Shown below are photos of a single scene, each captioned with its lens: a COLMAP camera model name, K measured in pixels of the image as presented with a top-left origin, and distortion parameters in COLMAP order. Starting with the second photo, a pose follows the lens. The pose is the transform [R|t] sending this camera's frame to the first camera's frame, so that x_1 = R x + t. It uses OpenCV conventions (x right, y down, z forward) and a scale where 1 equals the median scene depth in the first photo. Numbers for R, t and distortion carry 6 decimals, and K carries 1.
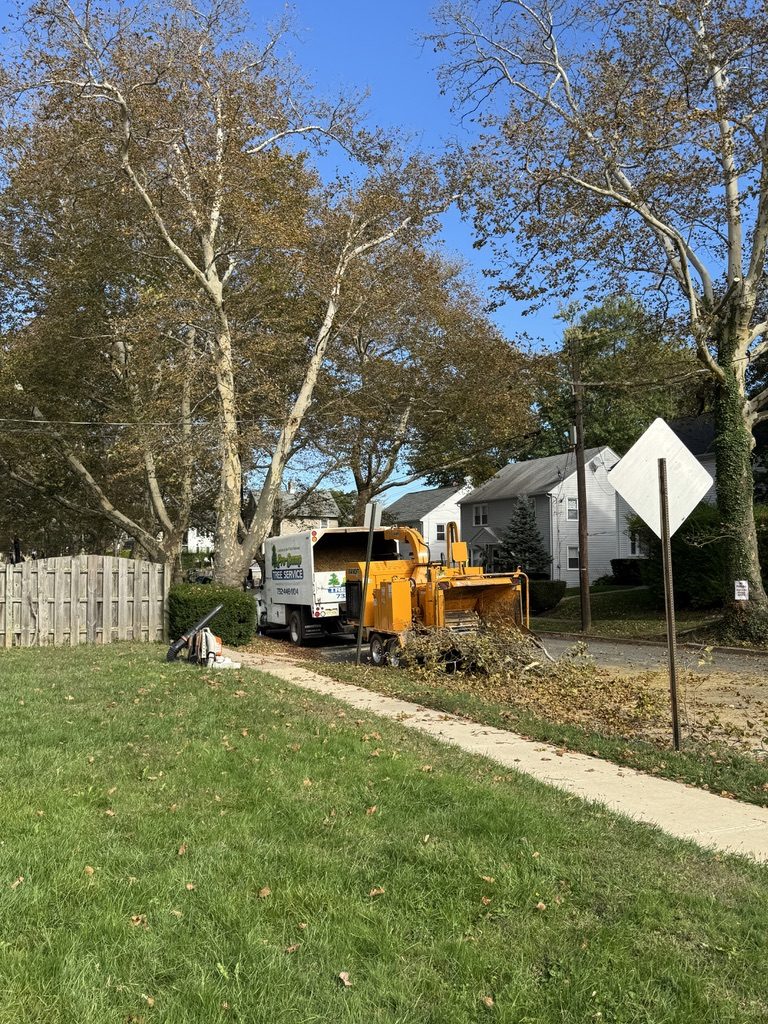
lens RADIAL K [[909.7, 0, 384.0], [0, 909.7, 512.0], [0, 0, 1]] dist [0.108992, -0.344256]
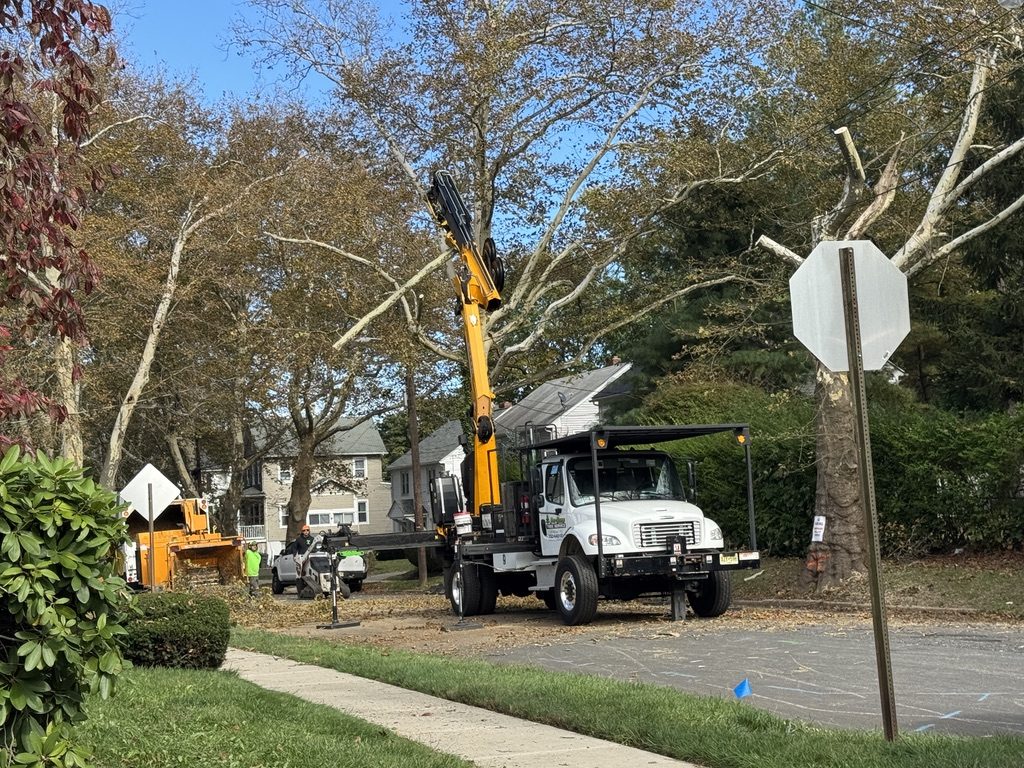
lens RADIAL K [[1660.6, 0, 513.9], [0, 1660.6, 396.7], [0, 0, 1]] dist [0.123021, -0.134553]
pose [[0.998002, -0.048672, -0.040286, 0.420430], [0.048013, 0.998699, -0.017169, -0.048277], [0.041069, 0.015200, 0.999041, -0.907671]]
